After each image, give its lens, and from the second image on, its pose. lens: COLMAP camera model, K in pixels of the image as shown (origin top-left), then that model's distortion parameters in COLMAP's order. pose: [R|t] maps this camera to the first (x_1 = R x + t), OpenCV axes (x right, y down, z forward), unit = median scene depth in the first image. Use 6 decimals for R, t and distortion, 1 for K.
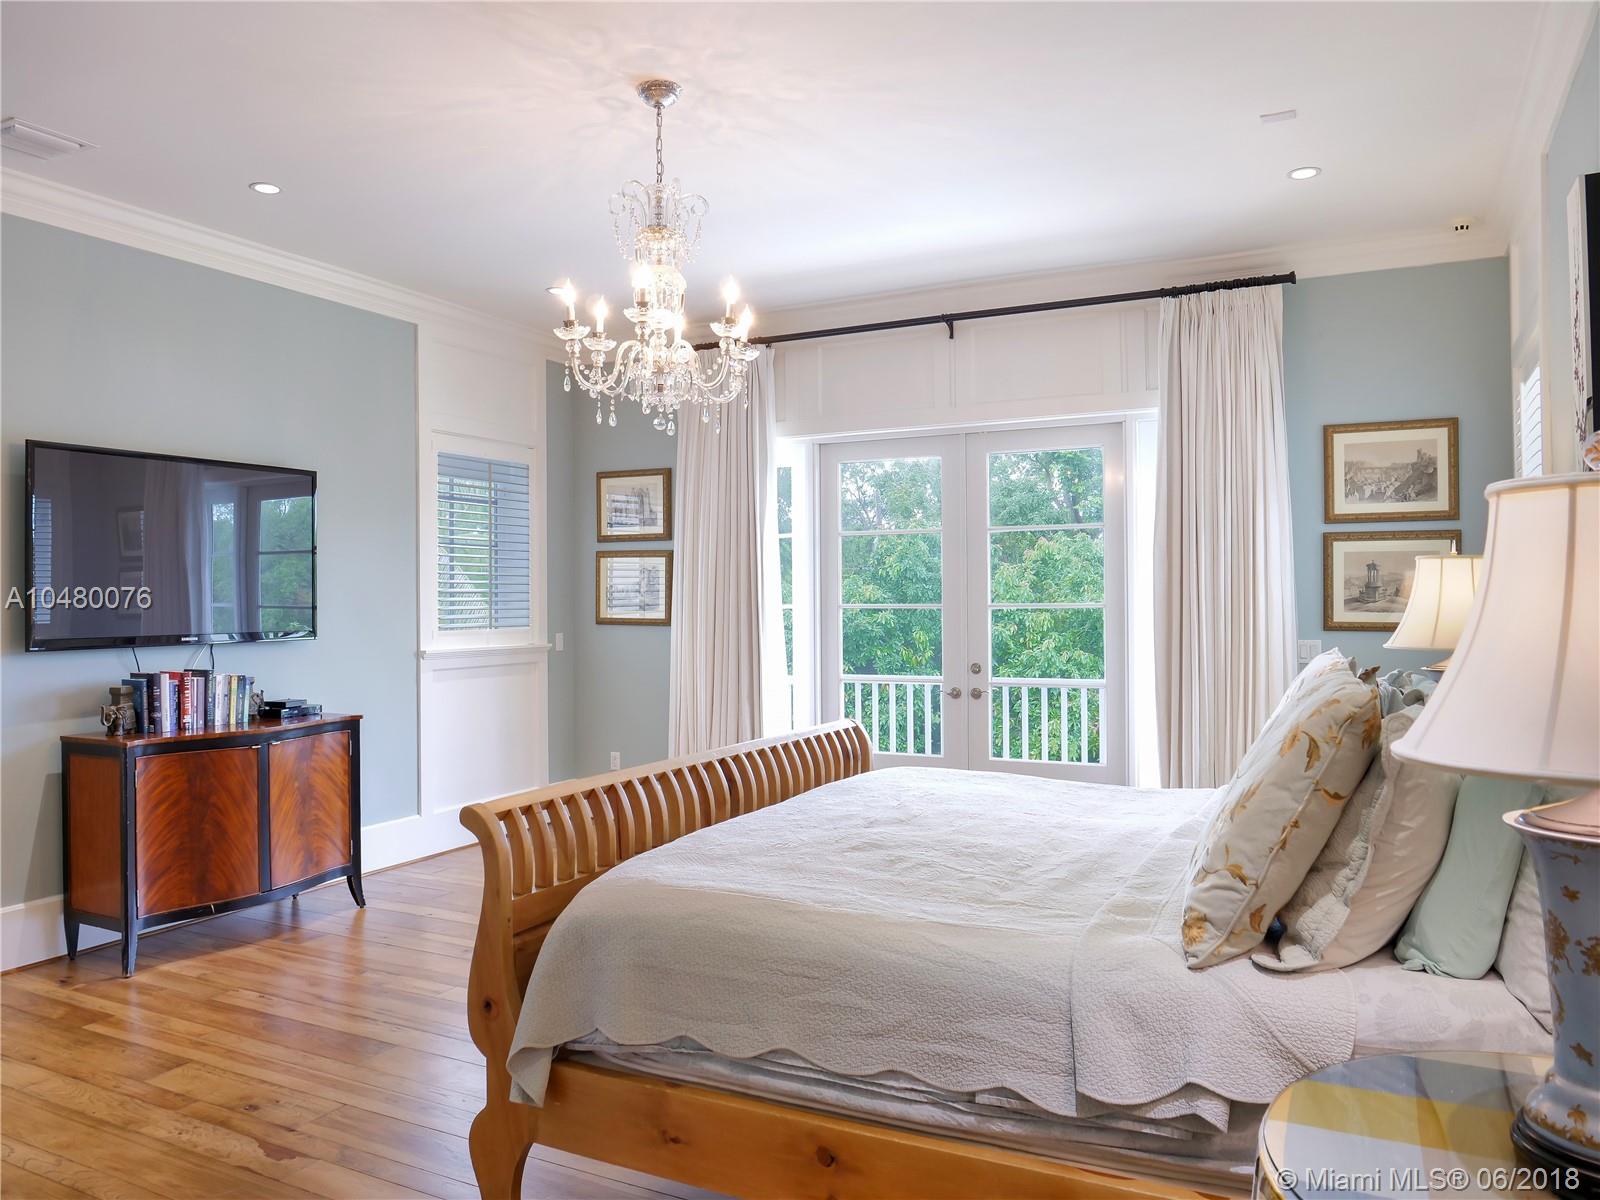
lens RADIAL K [[1164.2, 0, 800.0], [0, 1164.2, 600.0], [0, 0, 1]] dist [-0.043460, 0.004720]
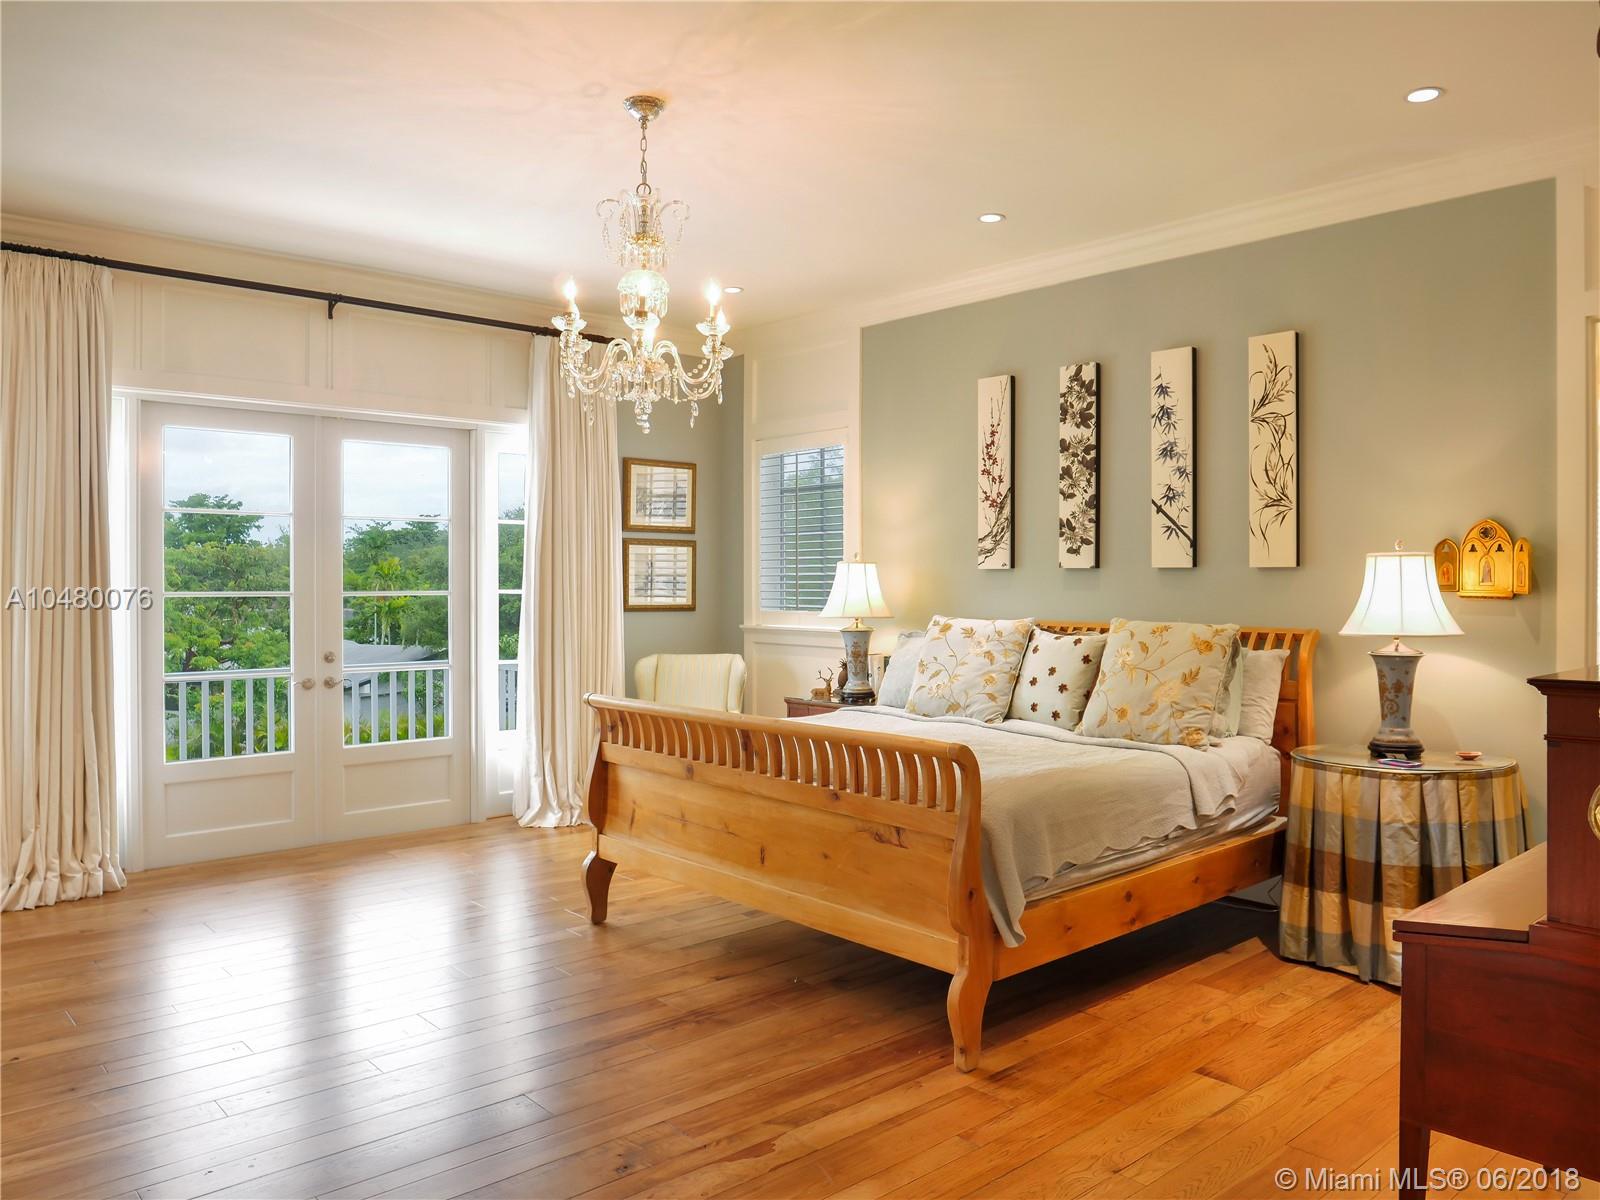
lens RADIAL K [[1164.2, 0, 800.0], [0, 1164.2, 600.0], [0, 0, 1]] dist [-0.043460, 0.004720]
pose [[0.356942, -0.005016, 0.934113, -0.812179], [-0.001935, 0.999979, 0.006109, 0.005133], [-0.934124, -0.003988, 0.356925, 0.369885]]
